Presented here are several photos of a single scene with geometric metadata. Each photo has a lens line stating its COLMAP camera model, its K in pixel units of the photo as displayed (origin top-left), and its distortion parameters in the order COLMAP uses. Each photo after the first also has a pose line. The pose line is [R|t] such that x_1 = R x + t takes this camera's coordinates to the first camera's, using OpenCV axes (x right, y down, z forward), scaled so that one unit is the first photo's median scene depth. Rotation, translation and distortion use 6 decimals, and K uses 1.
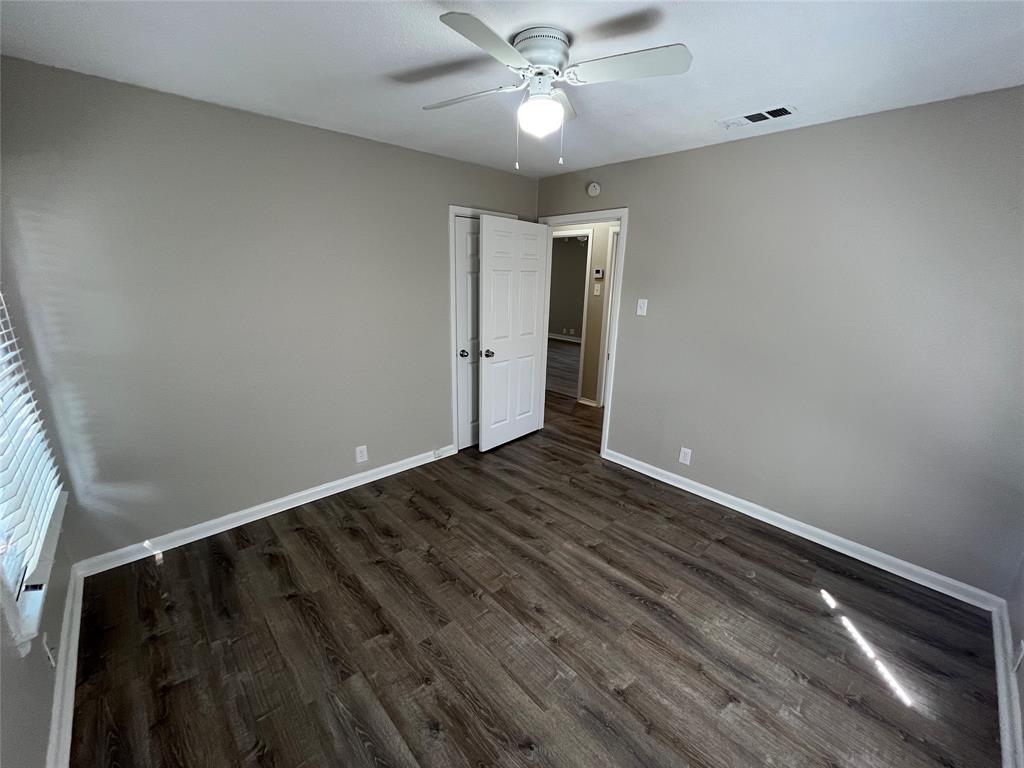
lens RADIAL K [[414.4, 0, 510.5], [0, 414.4, 381.0], [0, 0, 1]] dist [0.002388, 0.000422]
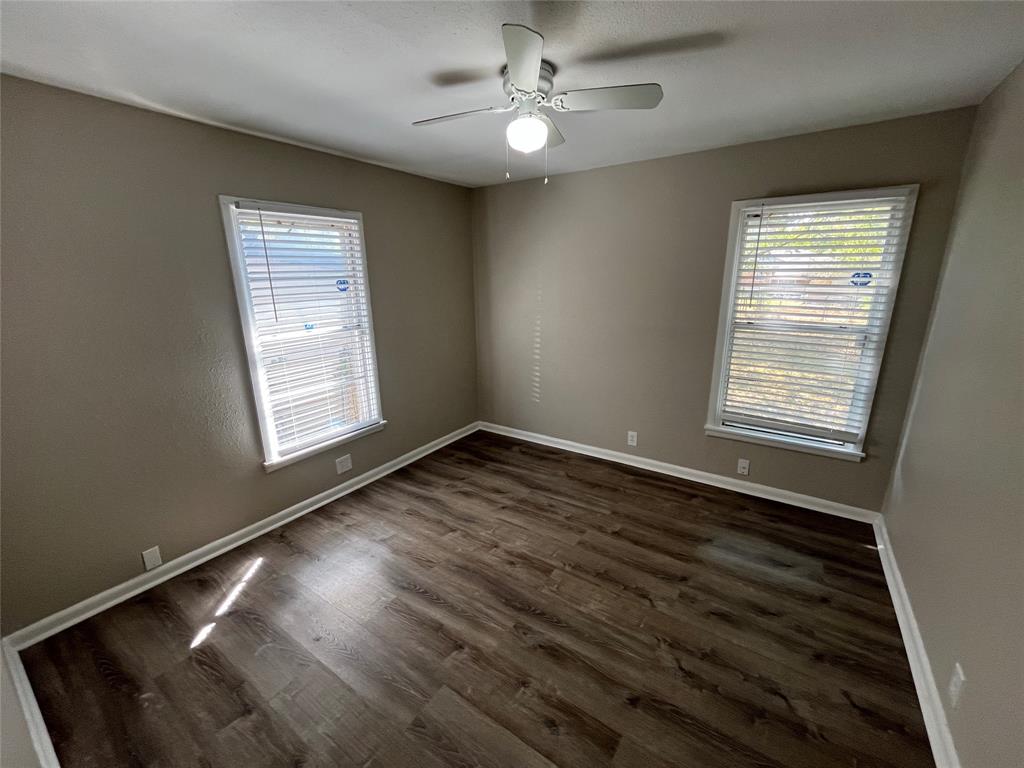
lens RADIAL K [[414.4, 0, 510.5], [0, 414.4, 381.0], [0, 0, 1]] dist [0.002388, 0.000422]
pose [[-0.975049, 0.046703, -0.217022, 0.284256], [-0.064406, 0.876053, 0.477895, -0.432994], [0.212441, 0.479949, -0.851186, 1.646742]]
